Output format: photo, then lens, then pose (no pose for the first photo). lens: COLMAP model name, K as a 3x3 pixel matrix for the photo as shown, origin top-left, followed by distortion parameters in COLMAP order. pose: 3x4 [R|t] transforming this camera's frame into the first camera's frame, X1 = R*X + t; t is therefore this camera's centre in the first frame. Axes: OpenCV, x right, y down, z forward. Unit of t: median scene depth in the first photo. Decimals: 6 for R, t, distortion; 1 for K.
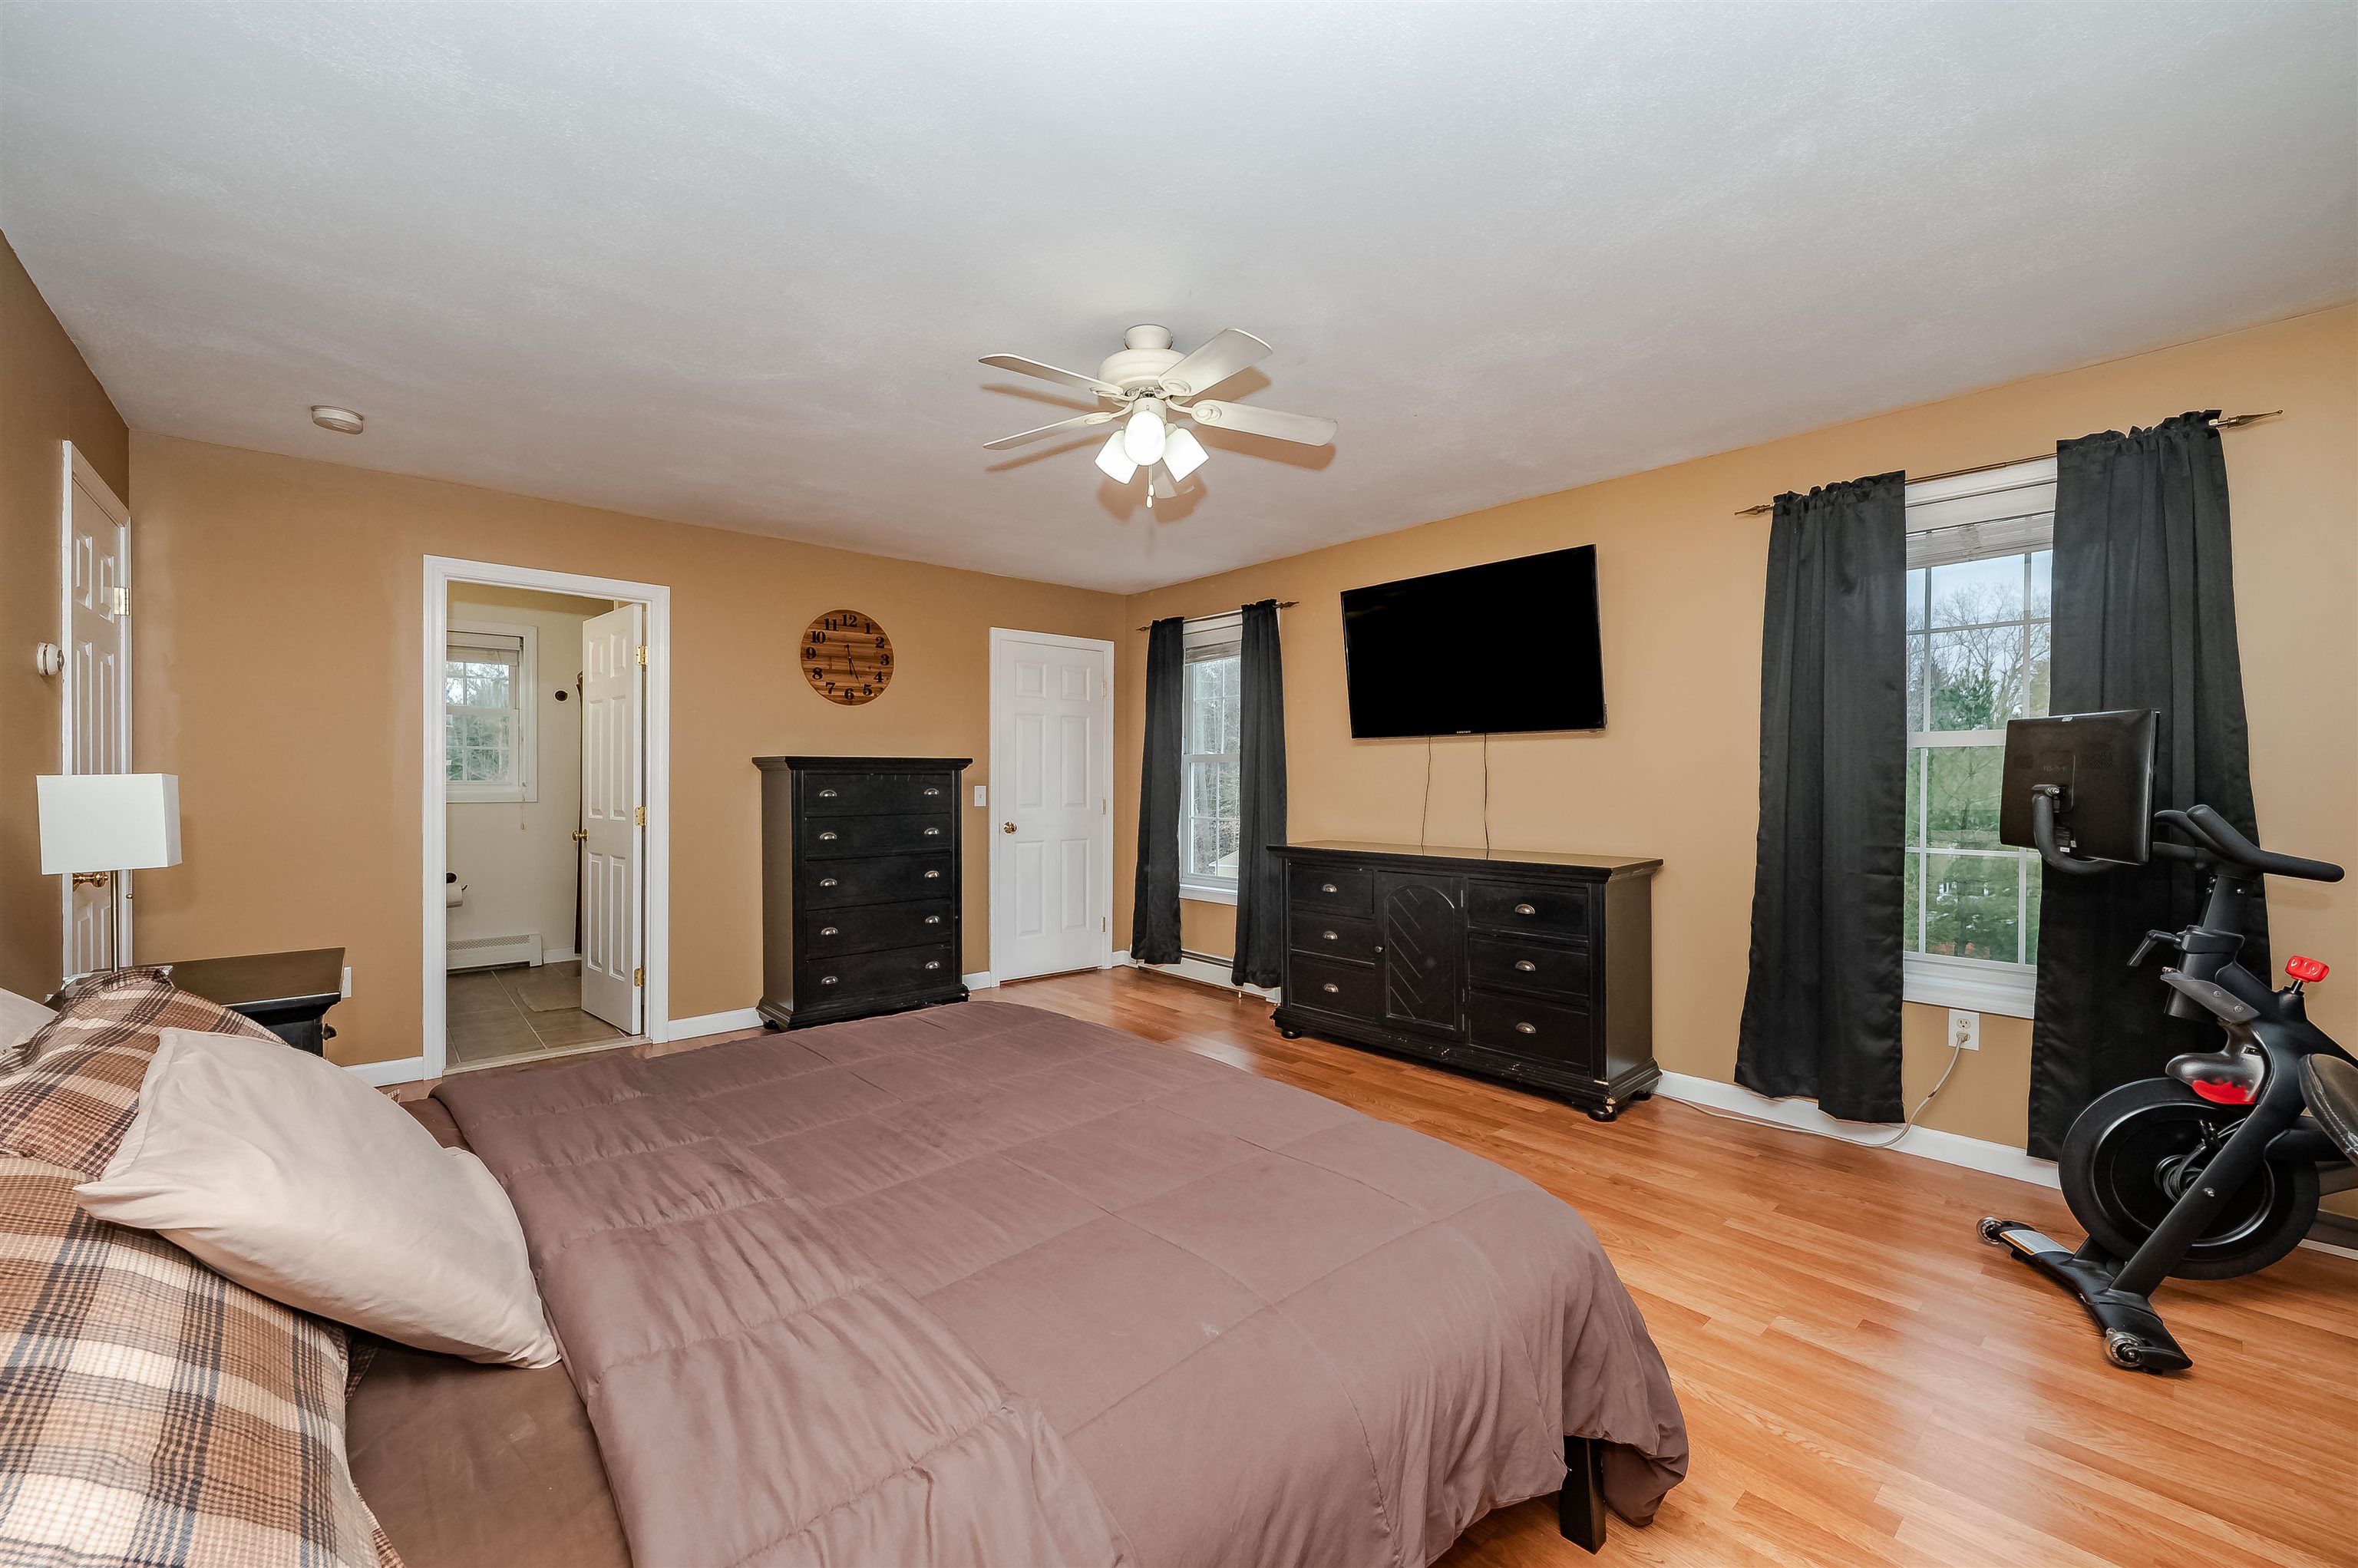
lens RADIAL K [[940.0, 0, 1179.0], [0, 940.0, 784.0], [0, 0, 1]] dist [0.000198, -0.000016]
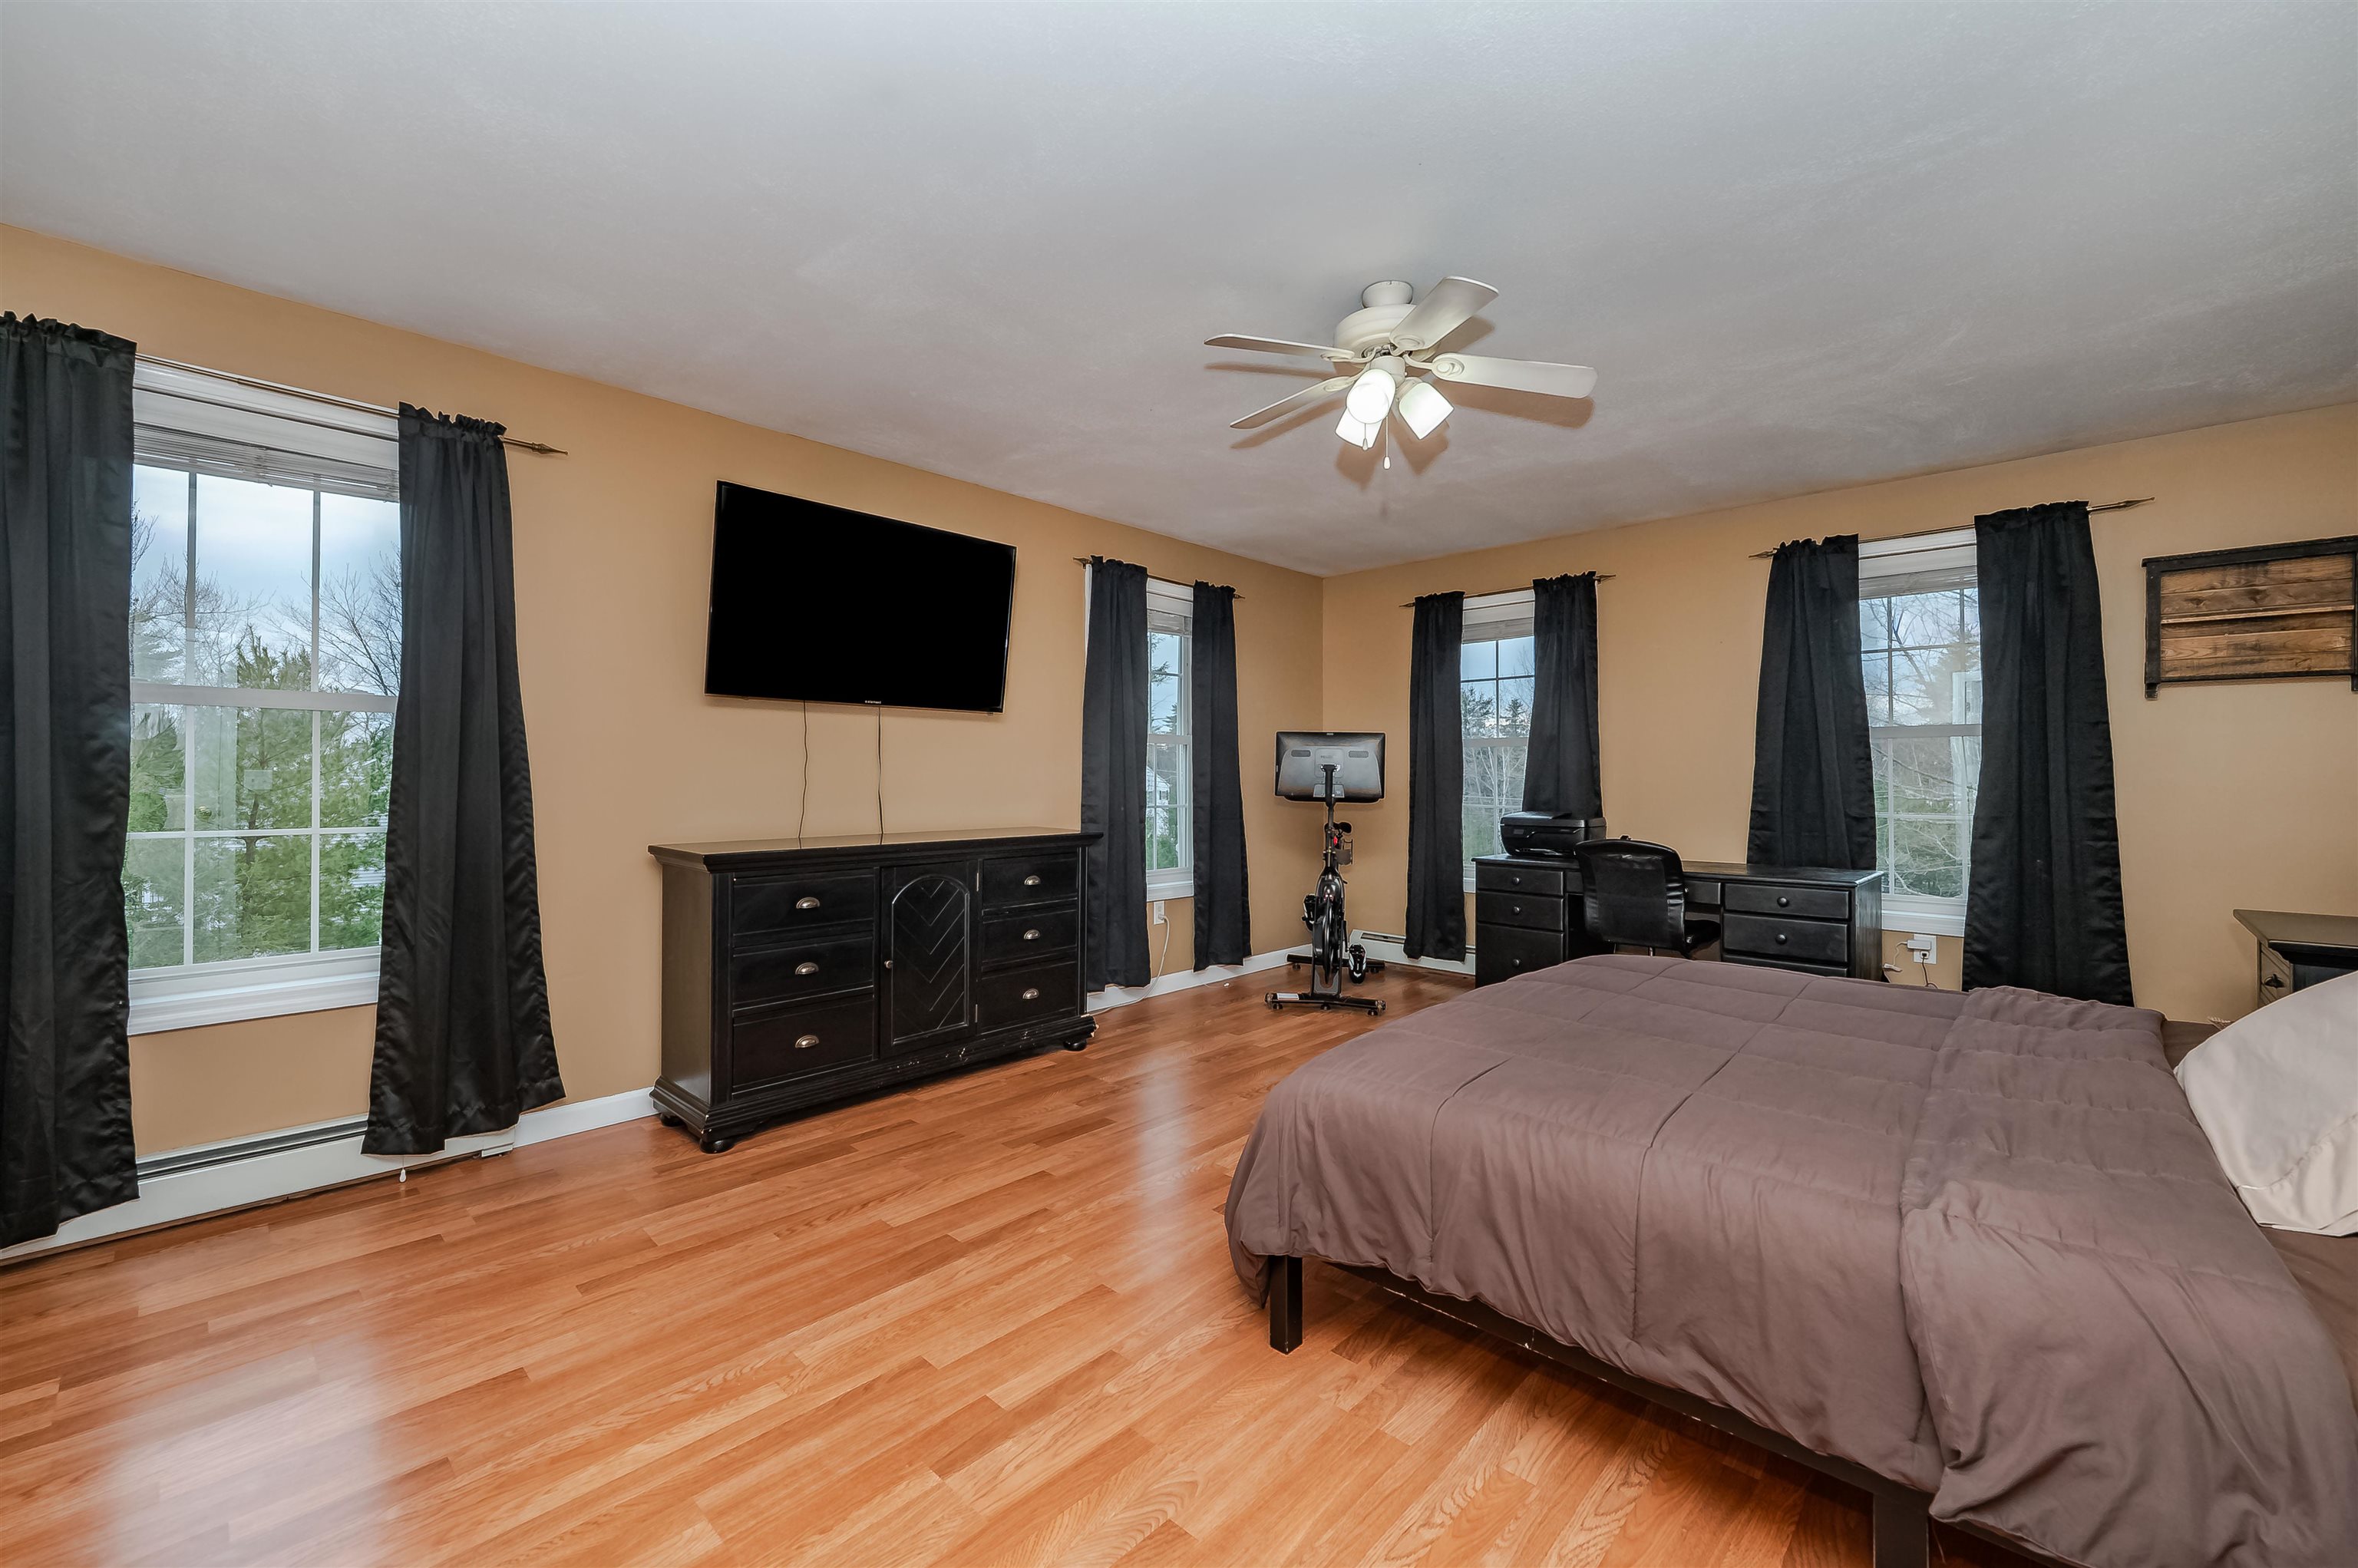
lens RADIAL K [[941.7, 0, 1095.8], [0, 941.7, 781.6], [0, 0, 1]] dist [-0.014619, 0.000070]
pose [[-0.055155, 0.000823, 0.998477, -0.639595], [0.003922, 0.999992, -0.000608, 0.022160], [-0.998470, 0.003882, -0.055157, 0.921005]]
